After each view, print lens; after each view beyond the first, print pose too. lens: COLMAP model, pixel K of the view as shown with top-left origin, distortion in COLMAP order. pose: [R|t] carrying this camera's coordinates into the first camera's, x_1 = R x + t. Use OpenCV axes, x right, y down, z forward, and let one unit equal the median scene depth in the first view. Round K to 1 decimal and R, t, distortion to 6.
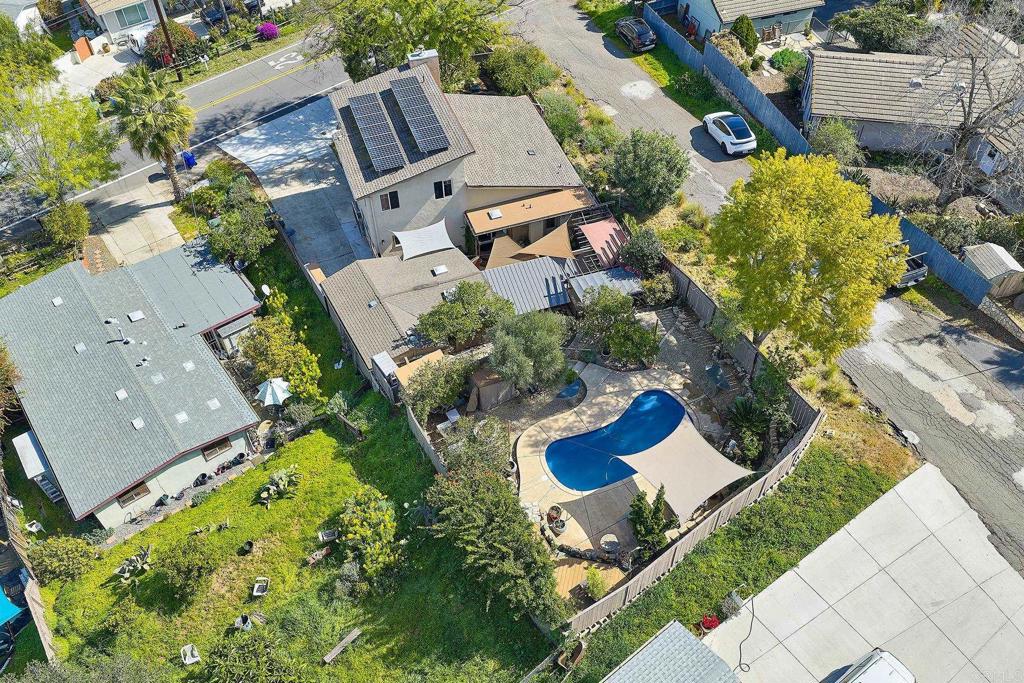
lens RADIAL K [[836.9, 0, 518.8], [0, 836.9, 341.0], [0, 0, 1]] dist [0.026177, -0.034280]
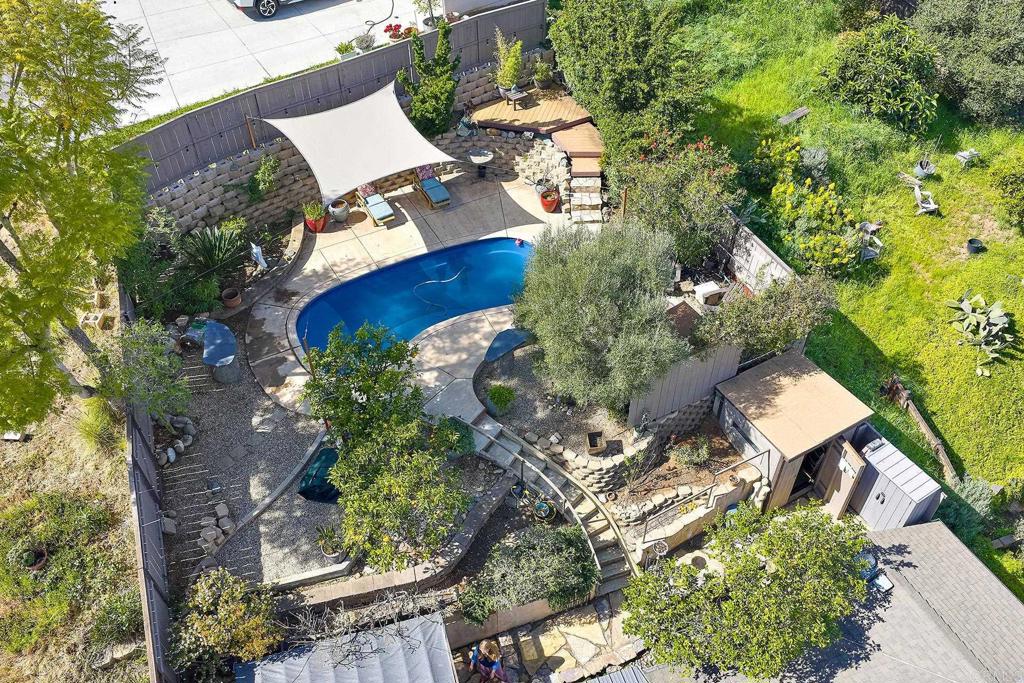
lens RADIAL K [[836.9, 0, 518.8], [0, 836.9, 341.0], [0, 0, 1]] dist [0.026177, -0.034280]
pose [[-0.998750, -0.018871, 0.046280, 0.025947], [0.047642, -0.079579, 0.995689, -0.389002], [-0.015106, 0.996650, 0.080379, 0.809541]]
